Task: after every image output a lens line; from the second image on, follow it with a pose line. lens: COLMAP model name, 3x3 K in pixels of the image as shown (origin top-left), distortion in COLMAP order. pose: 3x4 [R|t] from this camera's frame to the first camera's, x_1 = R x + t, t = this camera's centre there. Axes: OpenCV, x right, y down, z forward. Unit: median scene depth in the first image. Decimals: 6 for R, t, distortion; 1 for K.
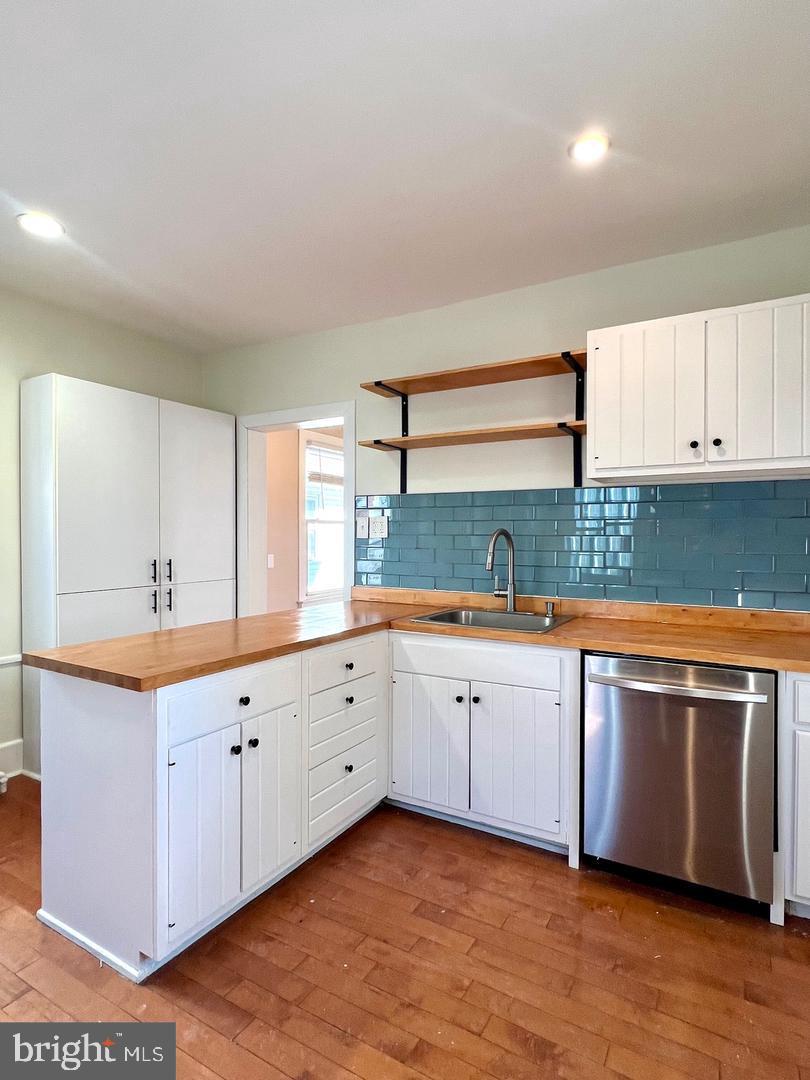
lens RADIAL K [[577.9, 0, 401.8], [0, 577.9, 536.4], [0, 0, 1]] dist [0.001434, 0.000691]
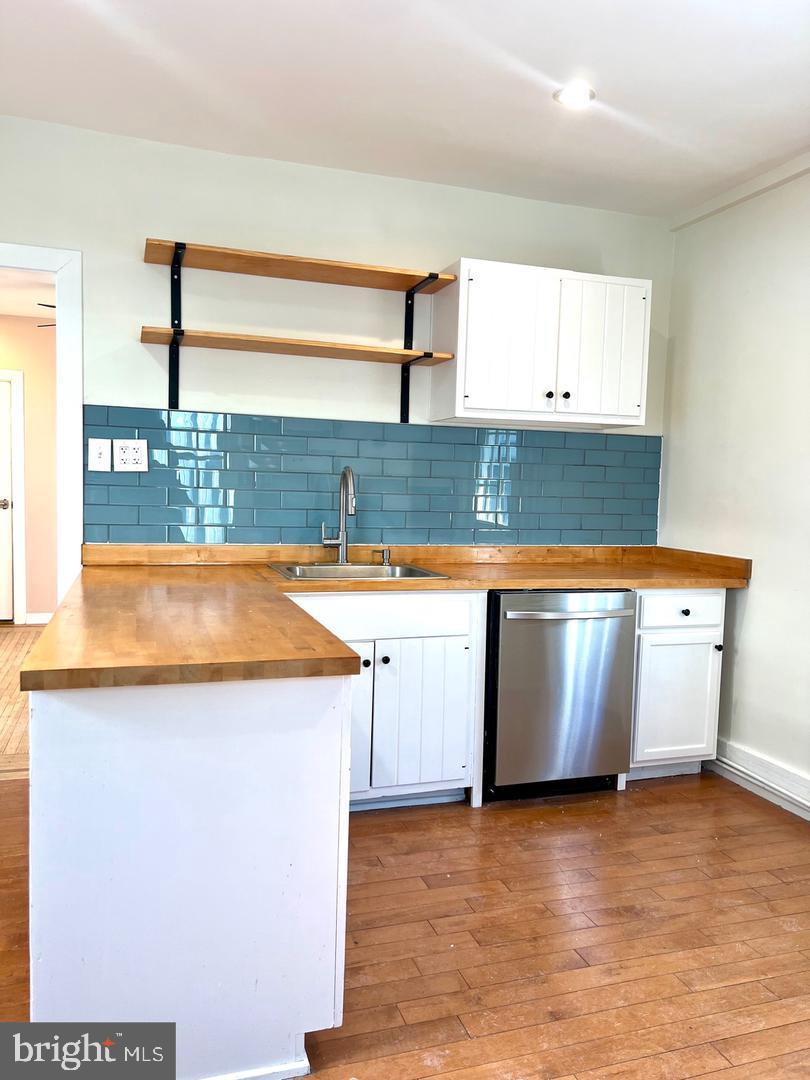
lens RADIAL K [[811.2, 0, 404.4], [0, 811.2, 541.9], [0, 0, 1]] dist [0.054780, -0.051471]
pose [[0.655523, -0.038953, 0.754170, -0.762033], [-0.024509, 0.997045, 0.072801, 0.010619], [-0.754778, -0.066206, 0.652631, 0.178355]]
